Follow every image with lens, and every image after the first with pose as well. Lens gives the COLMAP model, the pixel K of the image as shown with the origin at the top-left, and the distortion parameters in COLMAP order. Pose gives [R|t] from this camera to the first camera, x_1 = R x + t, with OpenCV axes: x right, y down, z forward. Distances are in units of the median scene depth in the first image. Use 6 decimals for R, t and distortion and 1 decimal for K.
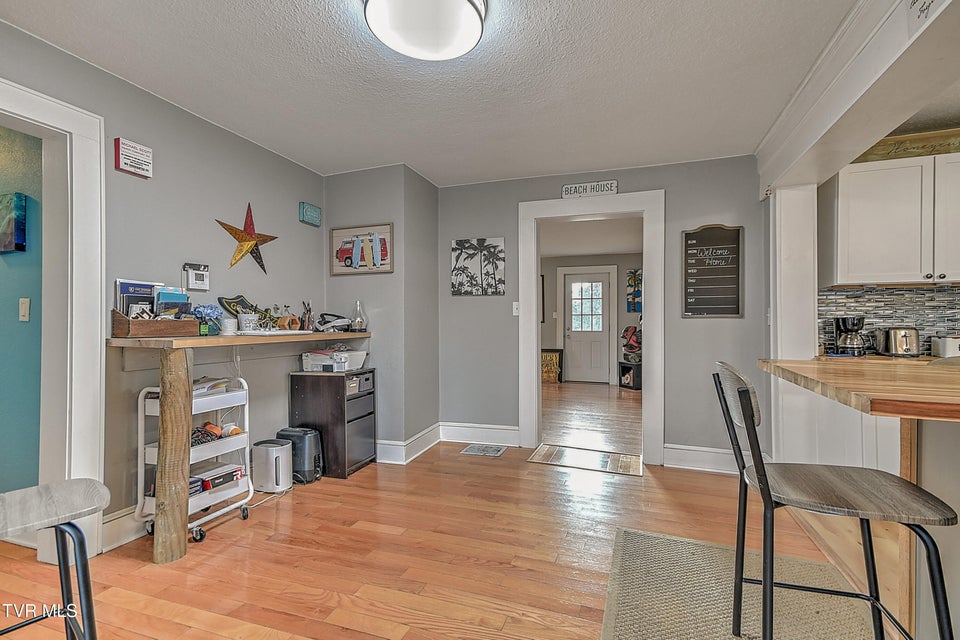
lens RADIAL K [[439.3, 0, 482.2], [0, 439.3, 322.4], [0, 0, 1]] dist [0.040722, 0.000041]
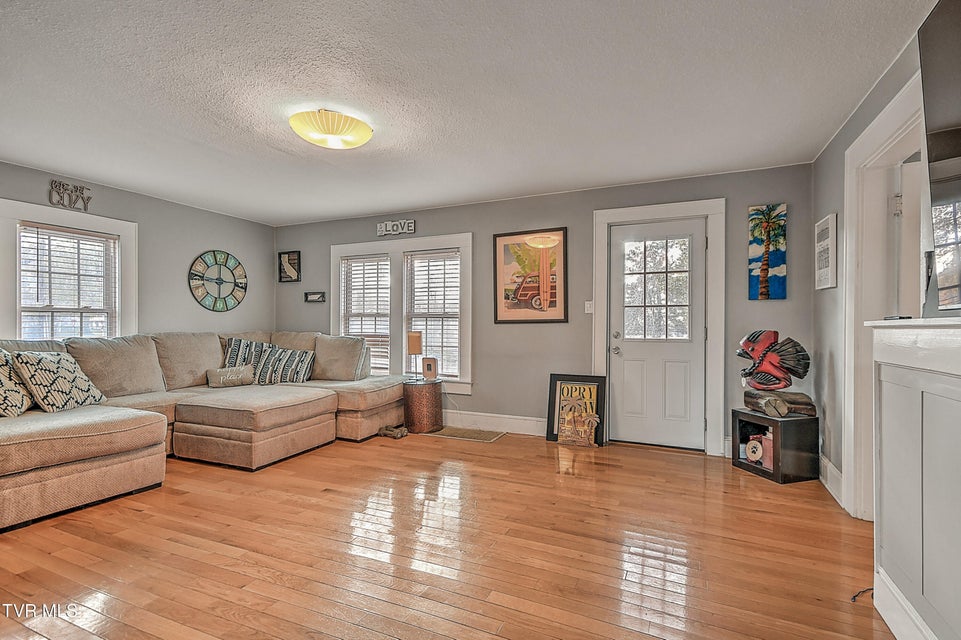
lens RADIAL K [[451.3, 0, 483.1], [0, 451.3, 322.8], [0, 0, 1]] dist [0.018034, -0.000463]
pose [[0.996721, 0.004550, -0.080788, 0.091384], [-0.004650, 0.999989, -0.001047, 0.002530], [0.080783, 0.001420, 0.996731, 0.503554]]
